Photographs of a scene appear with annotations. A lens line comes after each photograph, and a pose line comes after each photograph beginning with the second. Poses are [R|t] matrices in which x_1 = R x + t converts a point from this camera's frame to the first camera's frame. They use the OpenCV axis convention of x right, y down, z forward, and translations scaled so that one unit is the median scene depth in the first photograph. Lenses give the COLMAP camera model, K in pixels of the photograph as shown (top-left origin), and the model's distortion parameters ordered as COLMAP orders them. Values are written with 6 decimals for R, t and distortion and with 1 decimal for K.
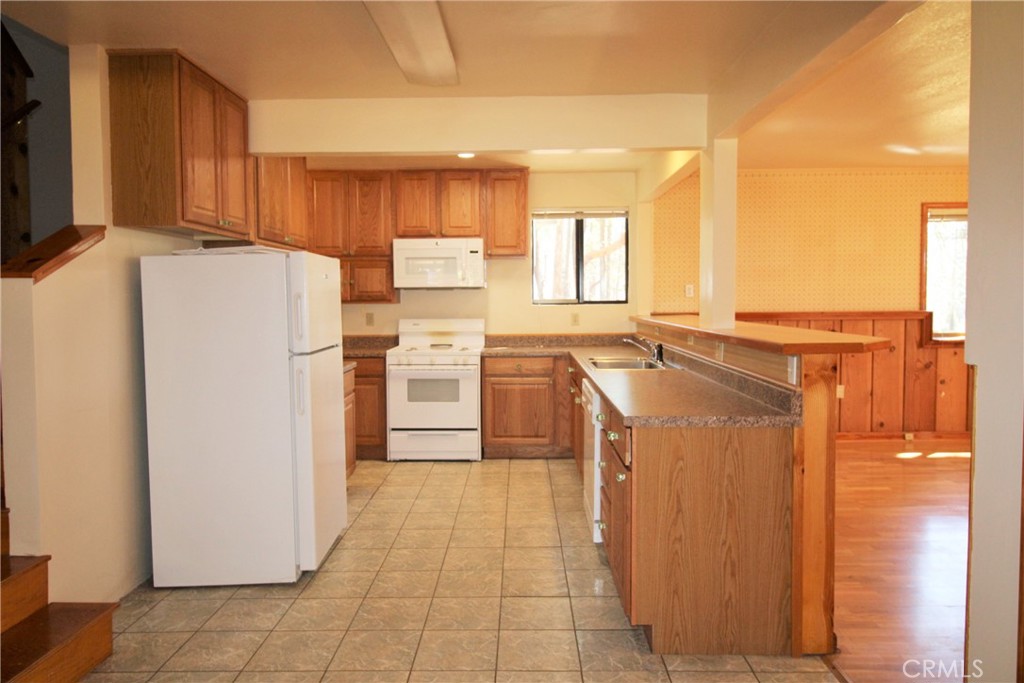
lens RADIAL K [[687.4, 0, 514.7], [0, 687.4, 322.3], [0, 0, 1]] dist [-0.000036, -0.000262]
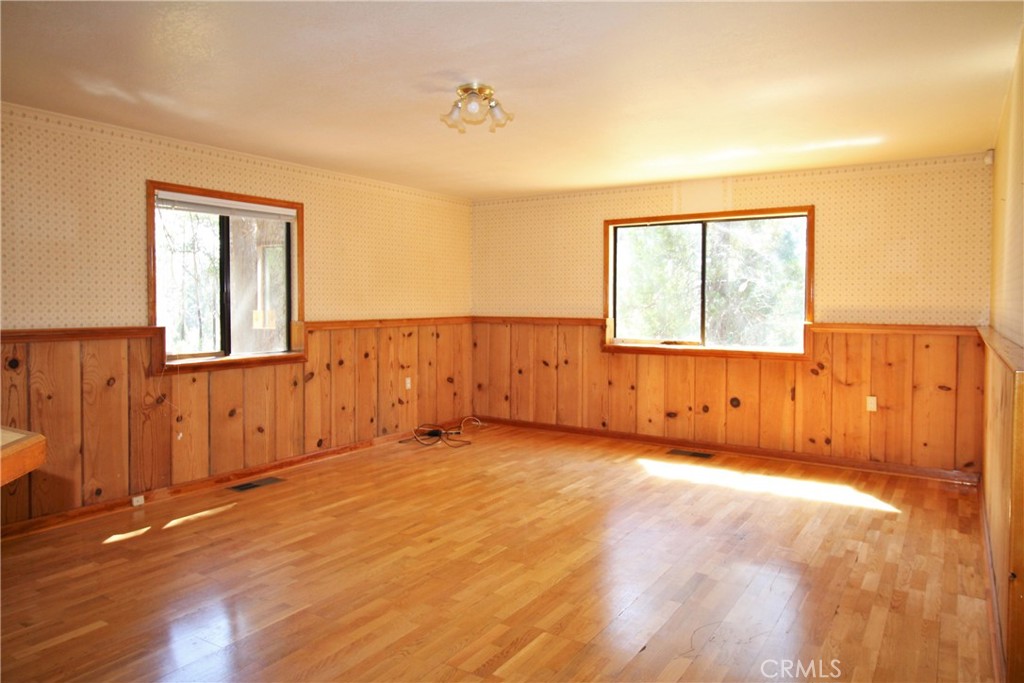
lens RADIAL K [[687.4, 0, 514.7], [0, 687.4, 322.3], [0, 0, 1]] dist [-0.000036, -0.000262]
pose [[0.525374, -0.014150, 0.850754, 0.169152], [0.026767, 0.999642, 0.000096, -0.010857], [-0.850450, 0.022722, 0.525565, 0.278360]]
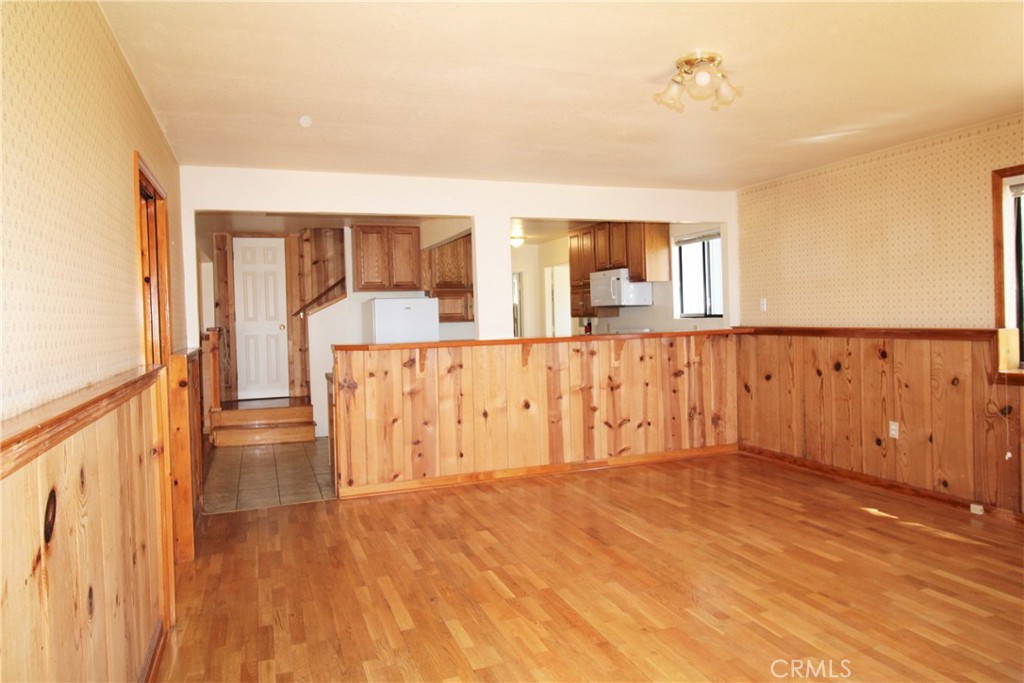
lens RADIAL K [[687.4, 0, 514.7], [0, 687.4, 322.3], [0, 0, 1]] dist [-0.000036, -0.000262]
pose [[0.360831, 0.007727, -0.932599, 1.051560], [-0.008635, 0.999950, 0.004944, -0.022847], [0.932591, 0.006269, 0.360880, 0.308677]]
